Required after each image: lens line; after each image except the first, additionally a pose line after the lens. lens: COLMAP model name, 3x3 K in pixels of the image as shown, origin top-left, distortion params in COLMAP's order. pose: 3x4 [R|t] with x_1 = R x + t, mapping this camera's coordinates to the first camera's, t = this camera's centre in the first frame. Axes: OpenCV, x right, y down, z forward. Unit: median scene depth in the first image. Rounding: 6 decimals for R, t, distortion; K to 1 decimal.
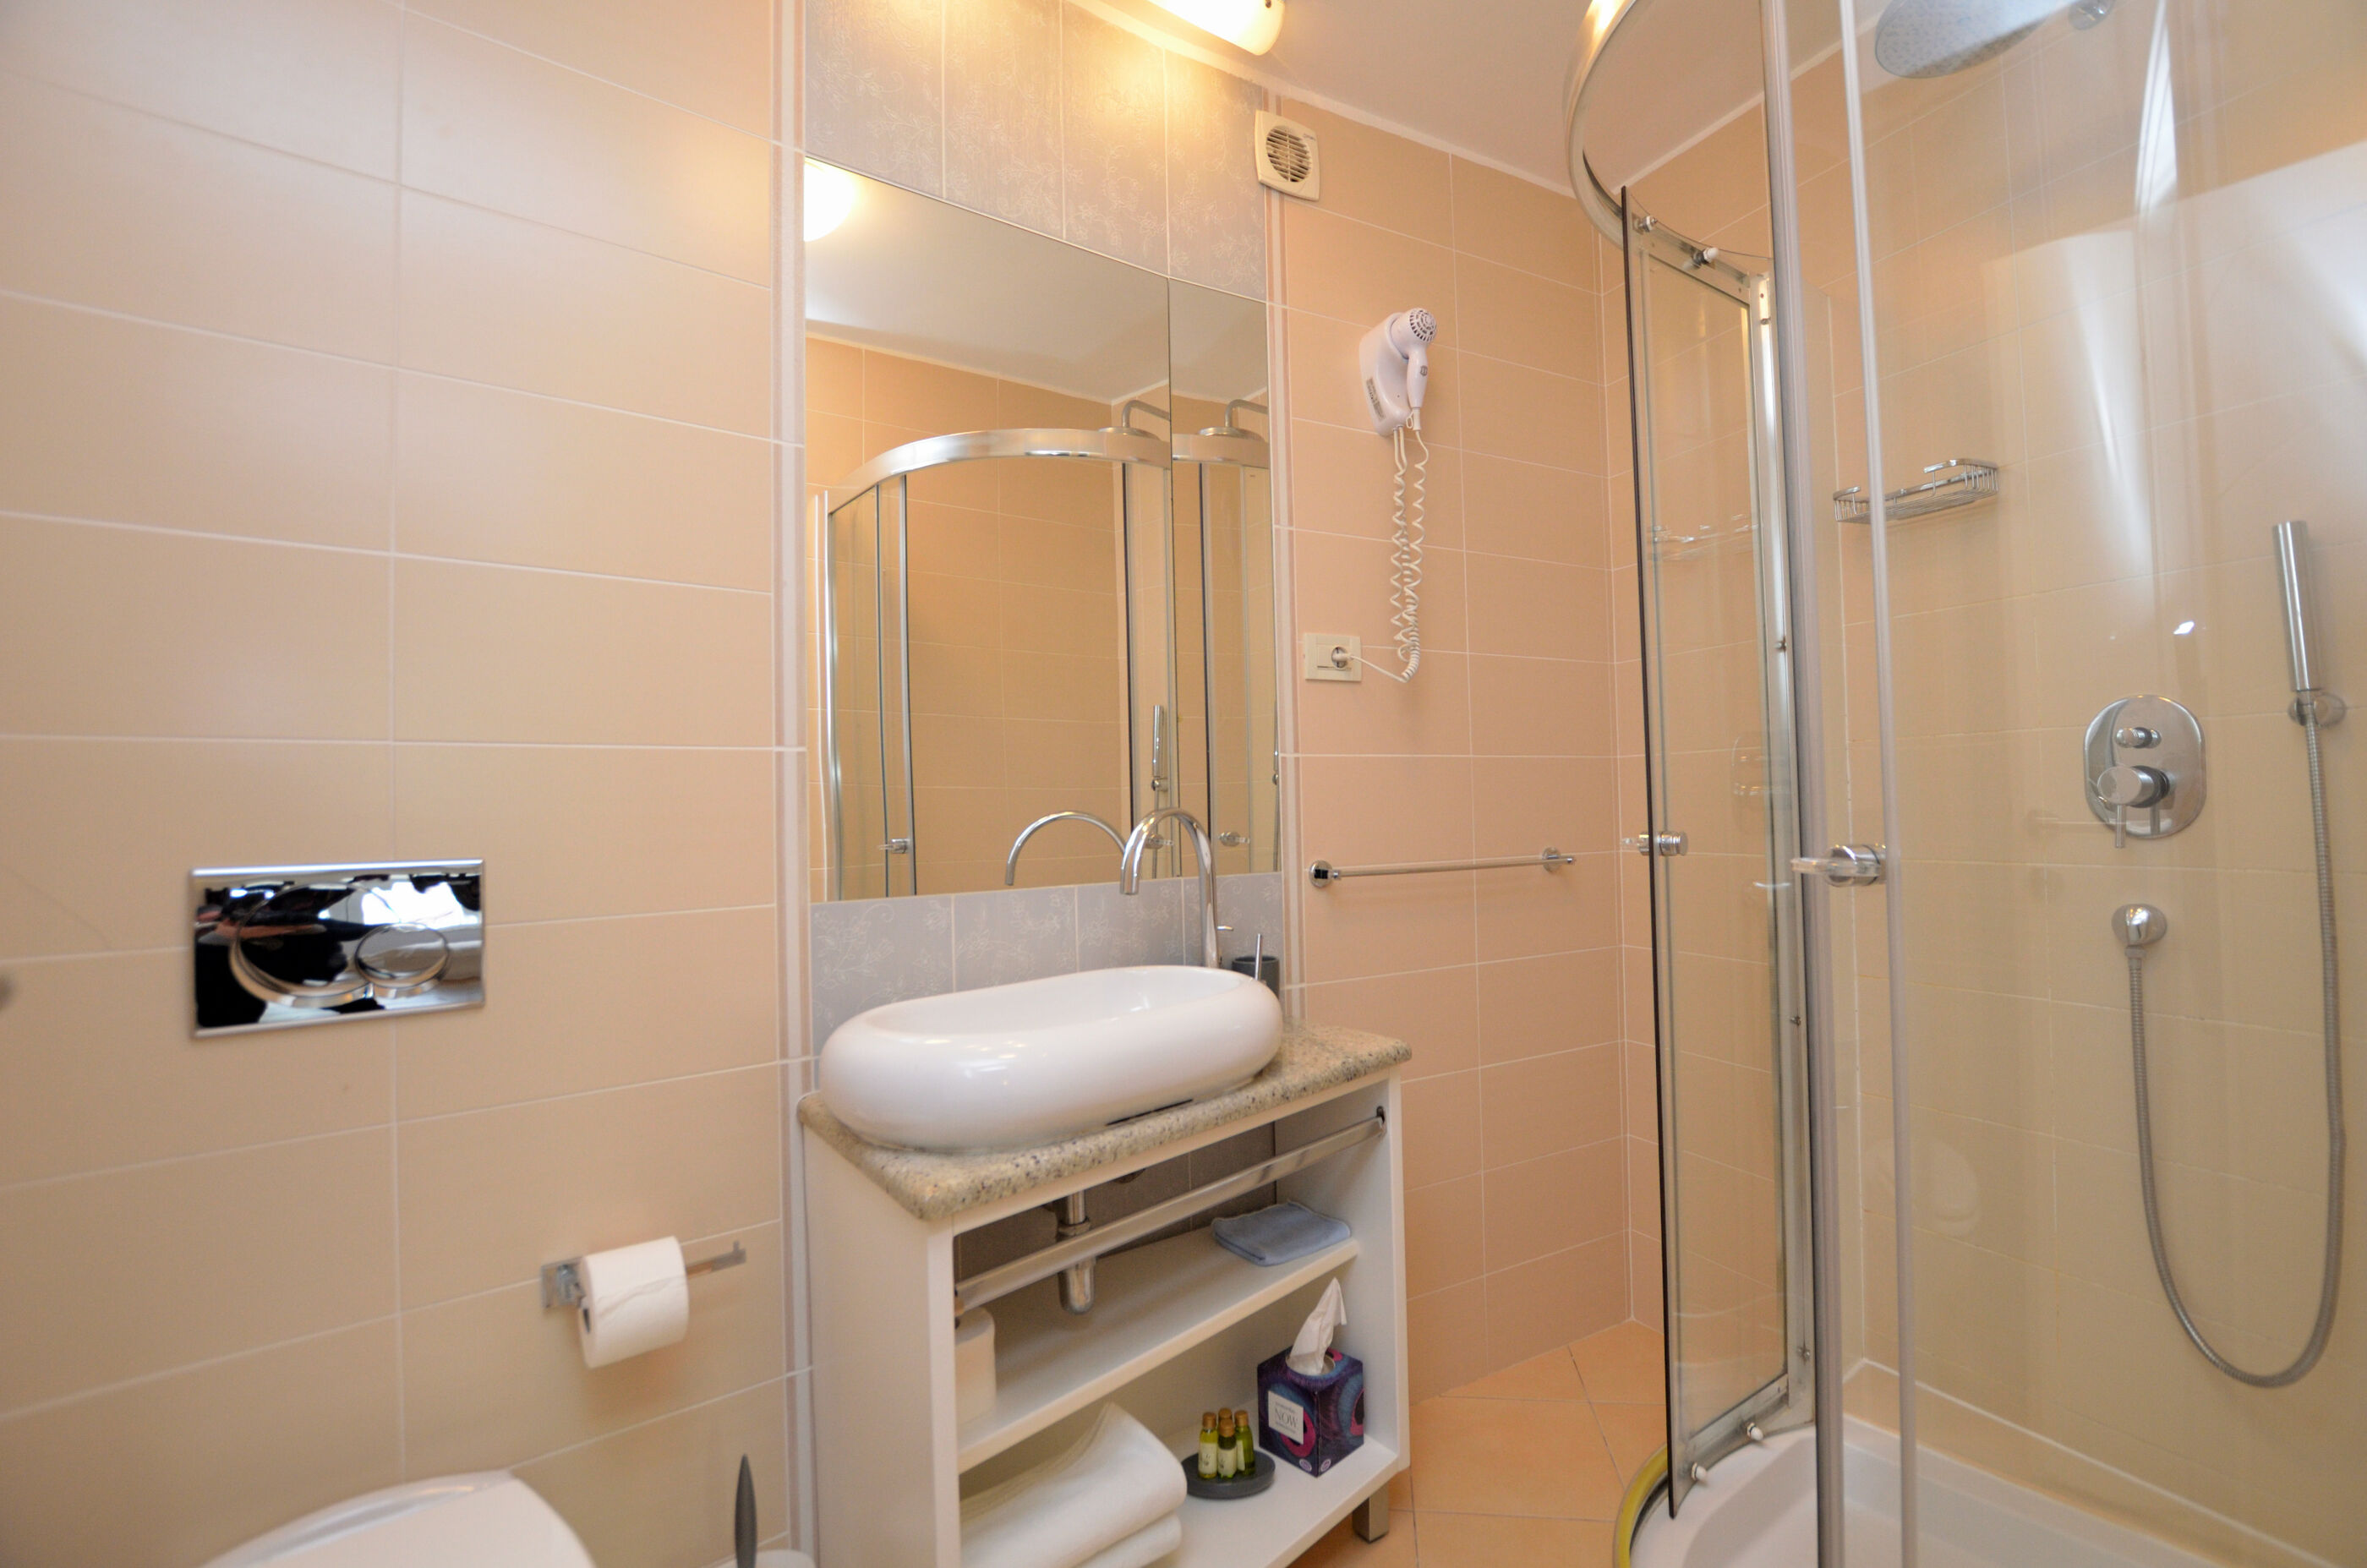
lens RADIAL K [[1075.4, 0, 1204.1], [0, 1075.4, 792.7], [0, 0, 1]] dist [-0.021309, -0.000509]
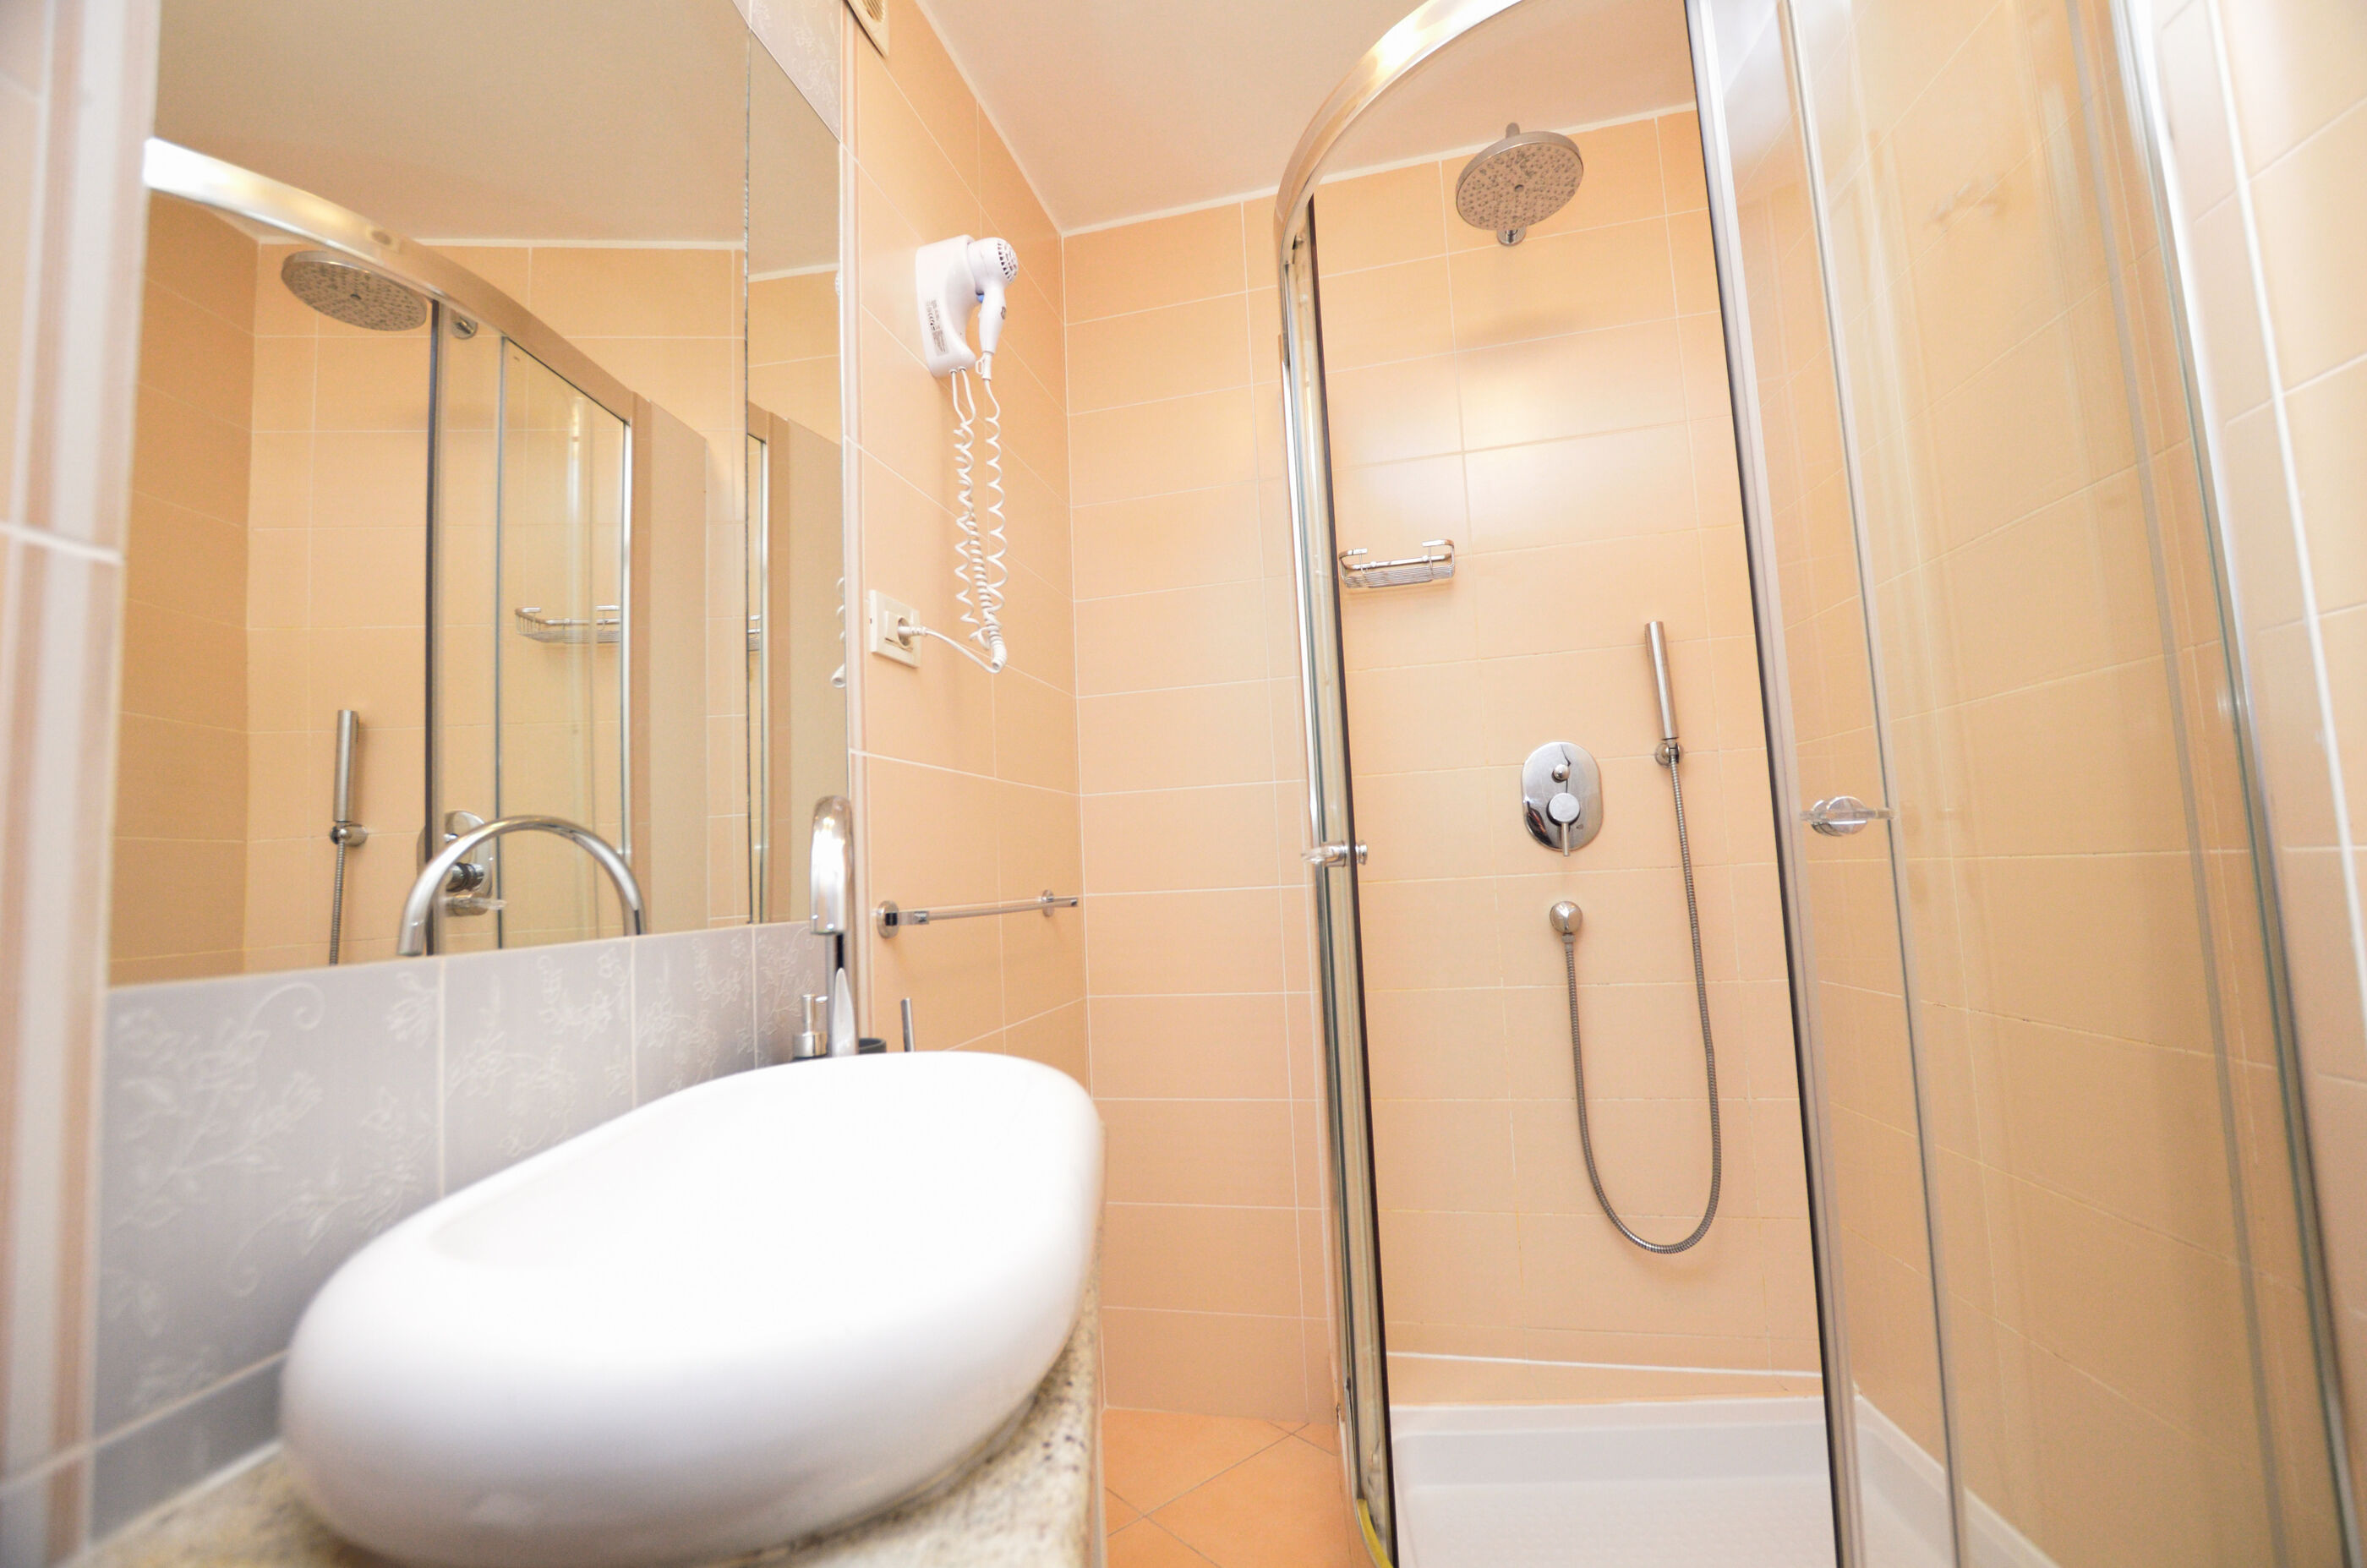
lens RADIAL K [[1046.2, 0, 1205.0], [0, 1046.2, 788.7], [0, 0, 1]] dist [-0.023240, -0.000298]
pose [[0.651932, 0.054783, 0.756296, -0.349579], [0.023736, 0.995424, -0.092565, 0.069786], [-0.757906, 0.078298, 0.647649, 0.455997]]
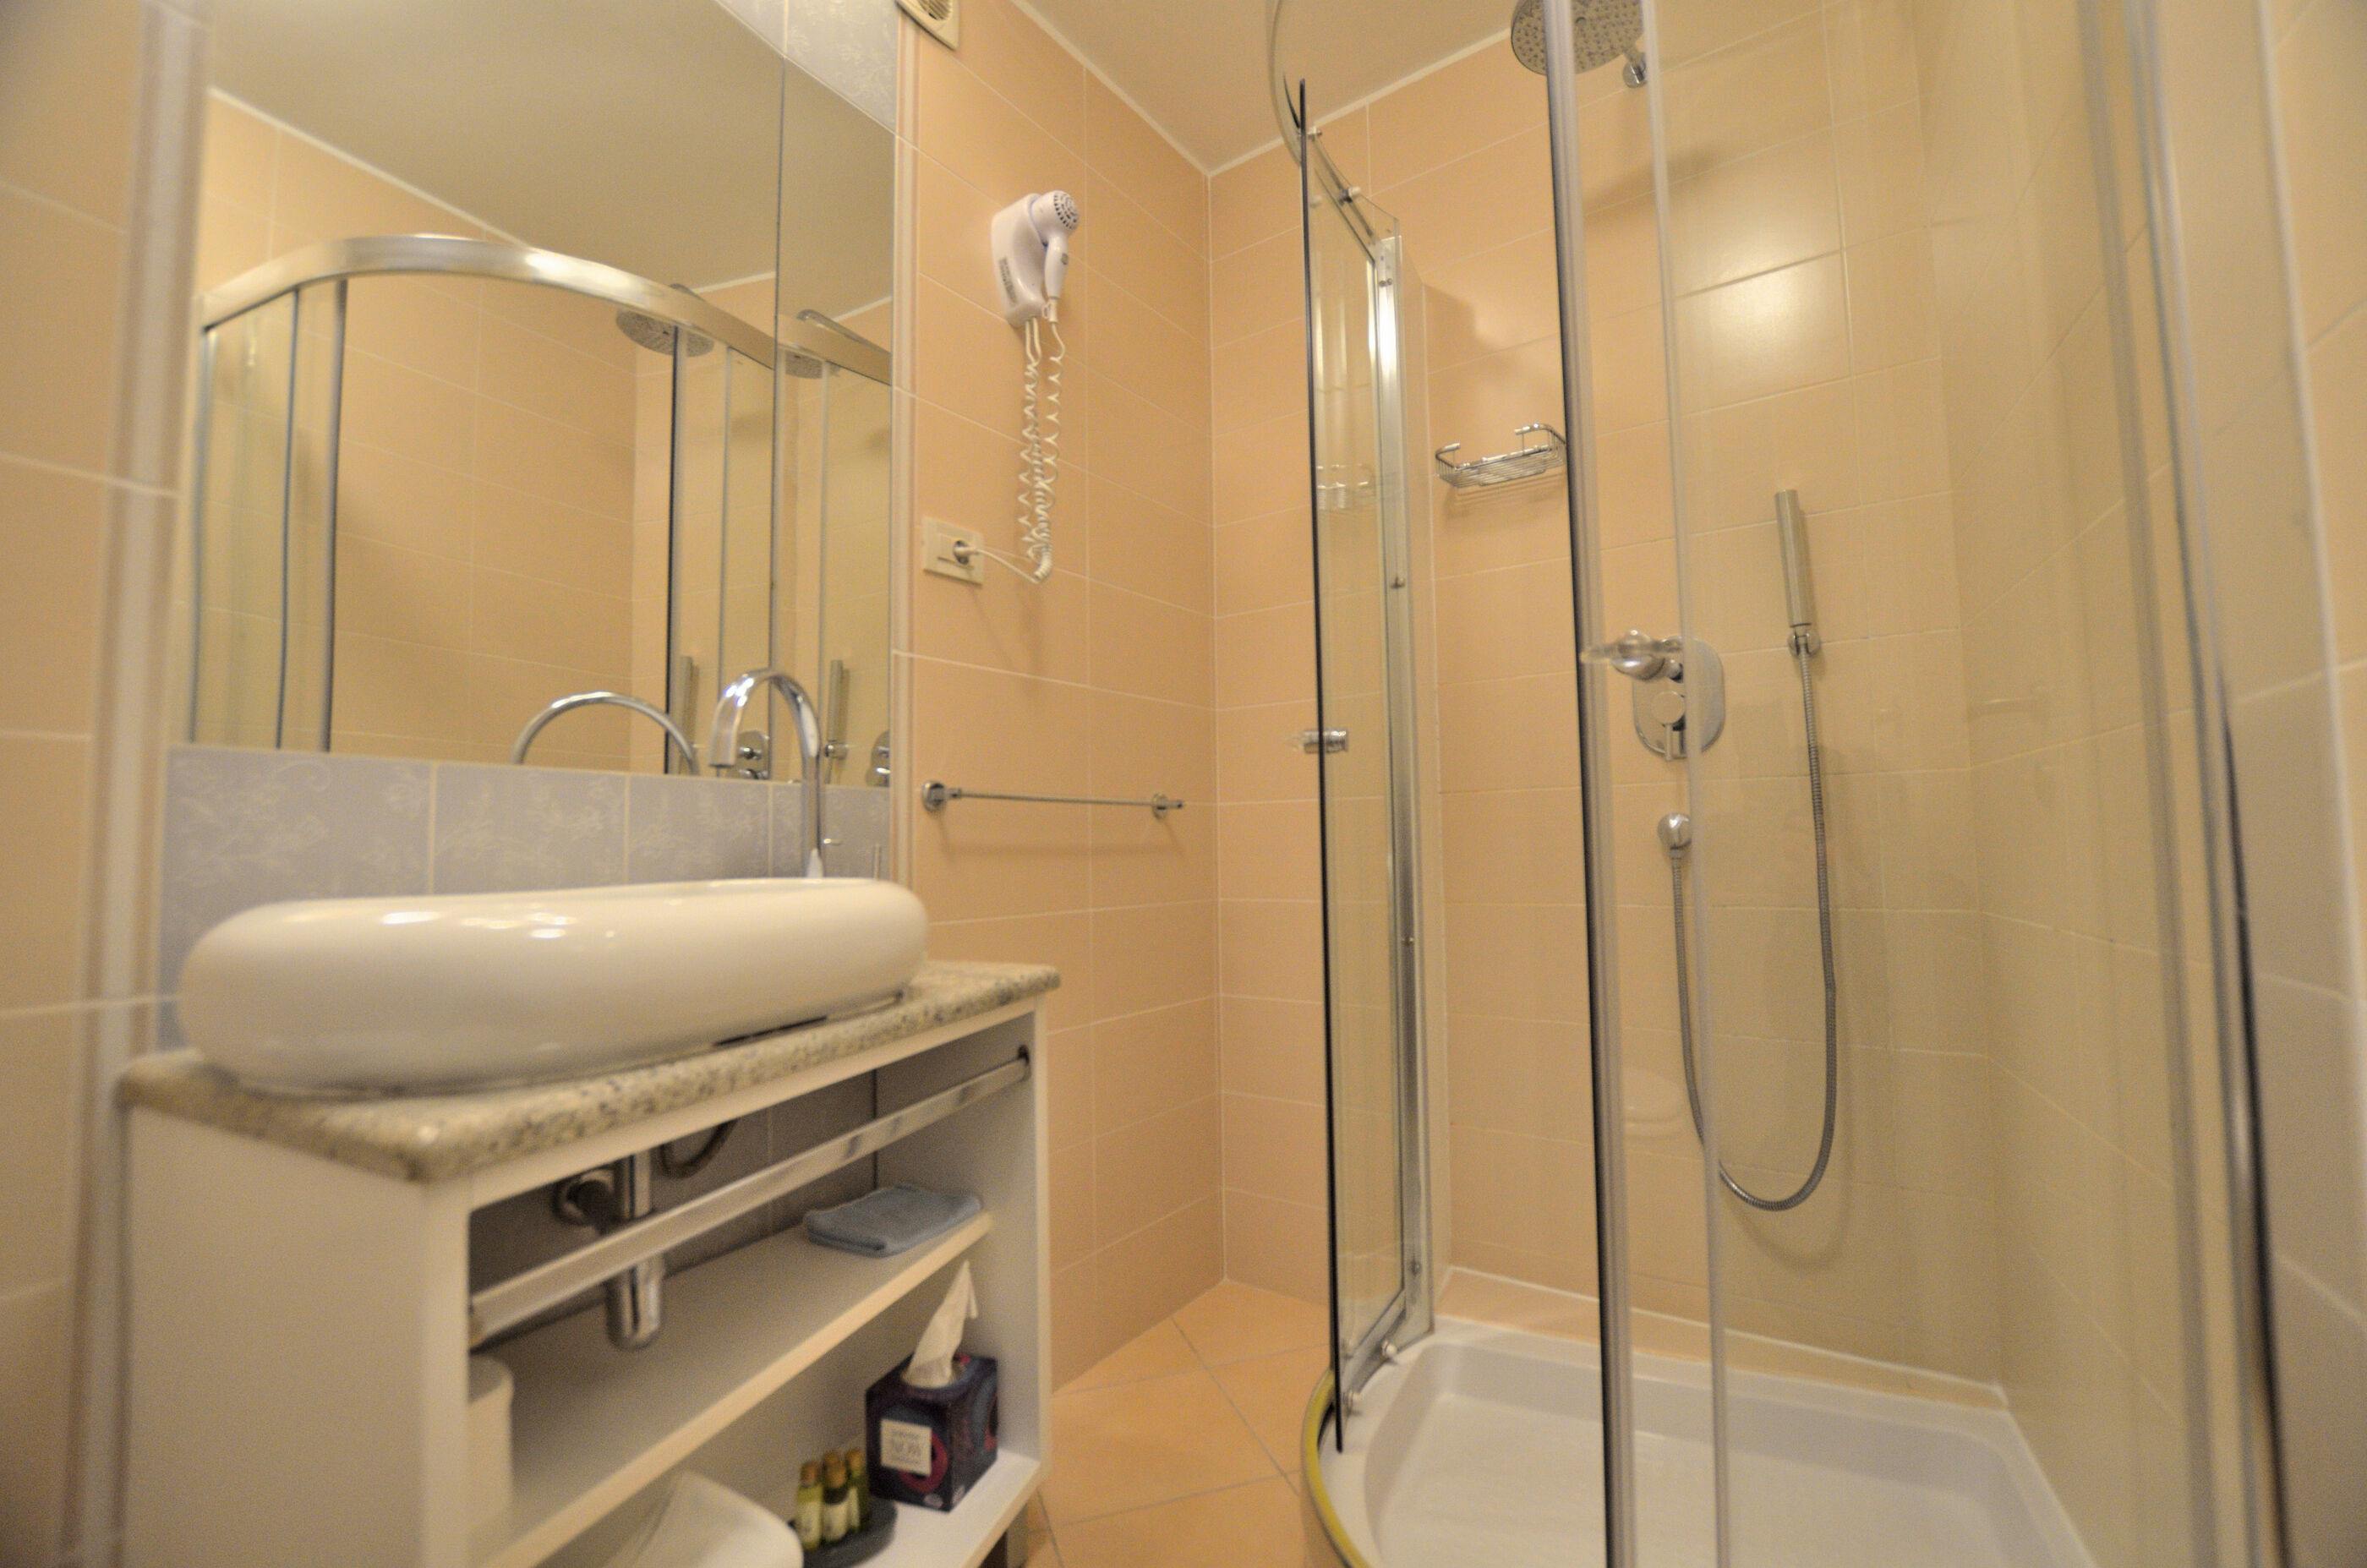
lens RADIAL K [[1046.2, 0, 1205.0], [0, 1046.2, 788.7], [0, 0, 1]] dist [-0.023240, -0.000298]
pose [[0.890700, 0.038384, 0.452968, -0.093060], [-0.013536, 0.998226, -0.057972, 0.139494], [-0.454390, 0.045504, 0.889640, 0.194801]]
